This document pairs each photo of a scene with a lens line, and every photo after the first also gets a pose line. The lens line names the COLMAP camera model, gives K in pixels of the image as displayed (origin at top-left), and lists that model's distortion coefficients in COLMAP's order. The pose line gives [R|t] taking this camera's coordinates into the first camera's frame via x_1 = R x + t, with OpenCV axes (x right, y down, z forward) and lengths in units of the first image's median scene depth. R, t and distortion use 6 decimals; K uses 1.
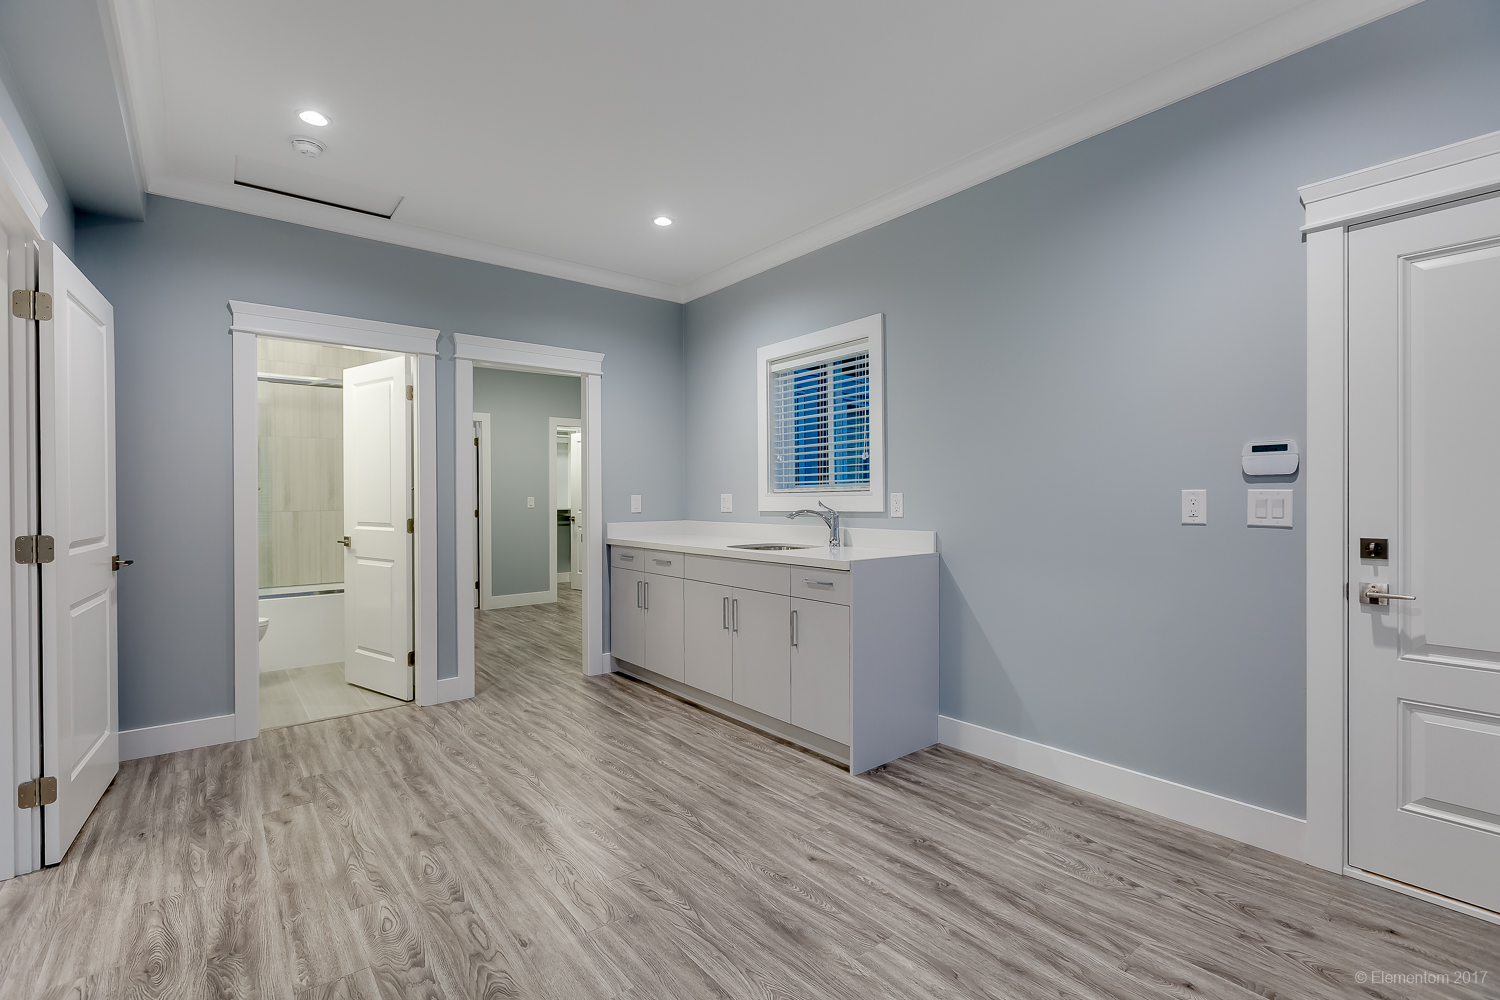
lens RADIAL K [[679.6, 0, 750.6], [0, 679.6, 500.1], [0, 0, 1]] dist [-0.002963, -0.000328]
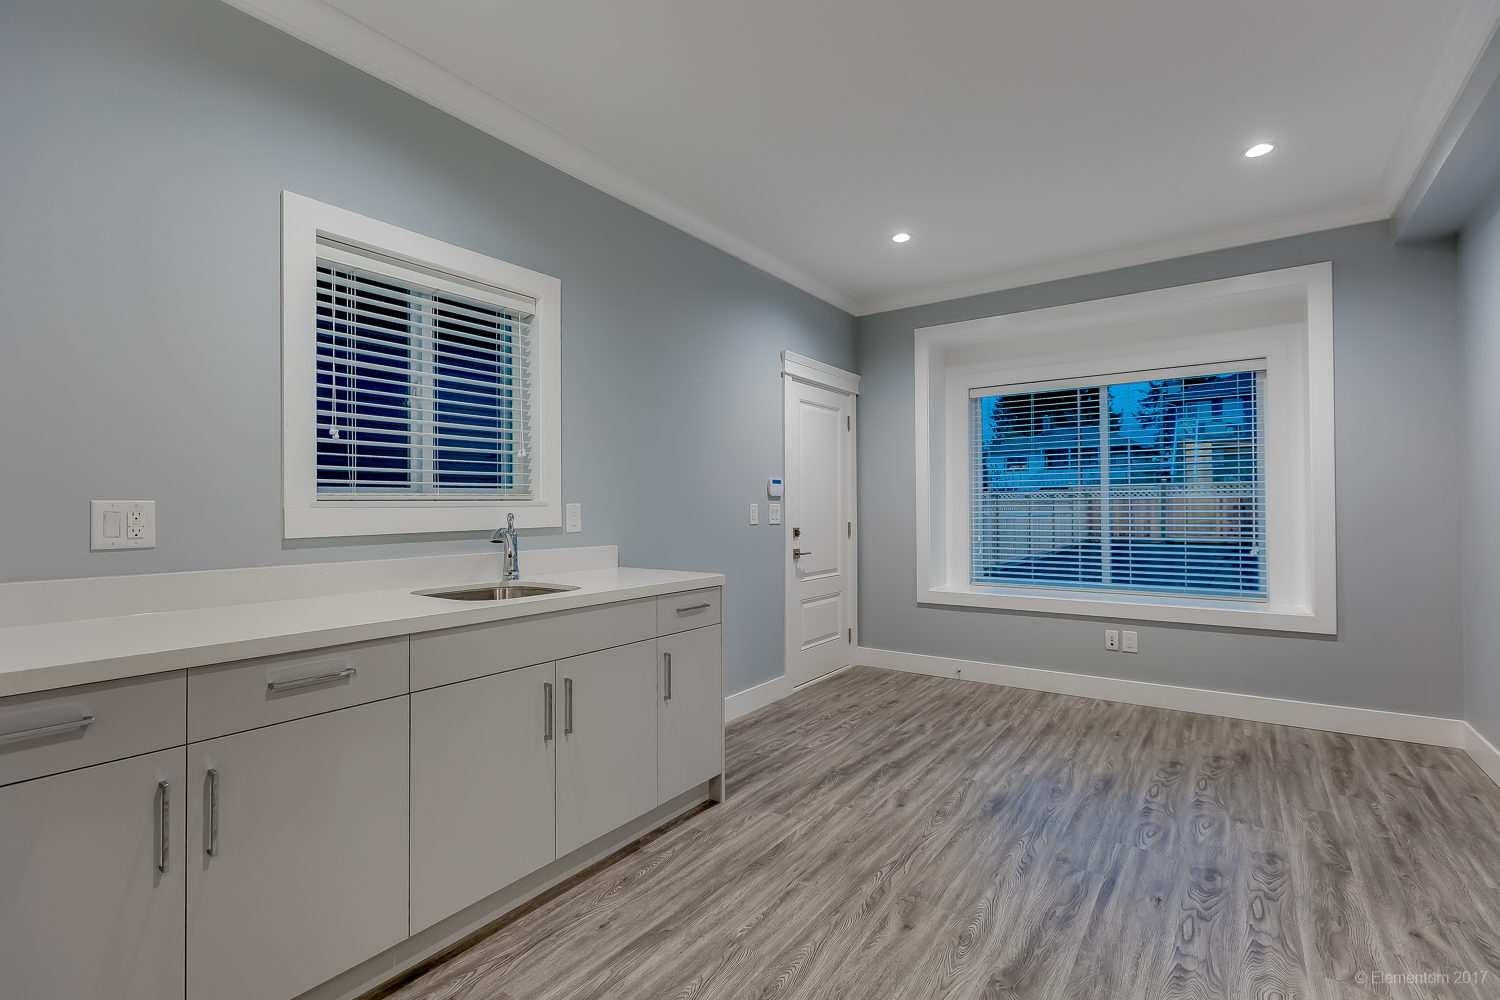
lens RADIAL K [[679.6, 0, 751.4], [0, 679.6, 496.9], [0, 0, 1]] dist [-0.002963, -0.000328]
pose [[-0.274317, 0.021125, 0.961407, -0.937817], [0.010294, 0.999766, -0.019031, -0.000296], [-0.961584, 0.004676, -0.274470, 1.472388]]
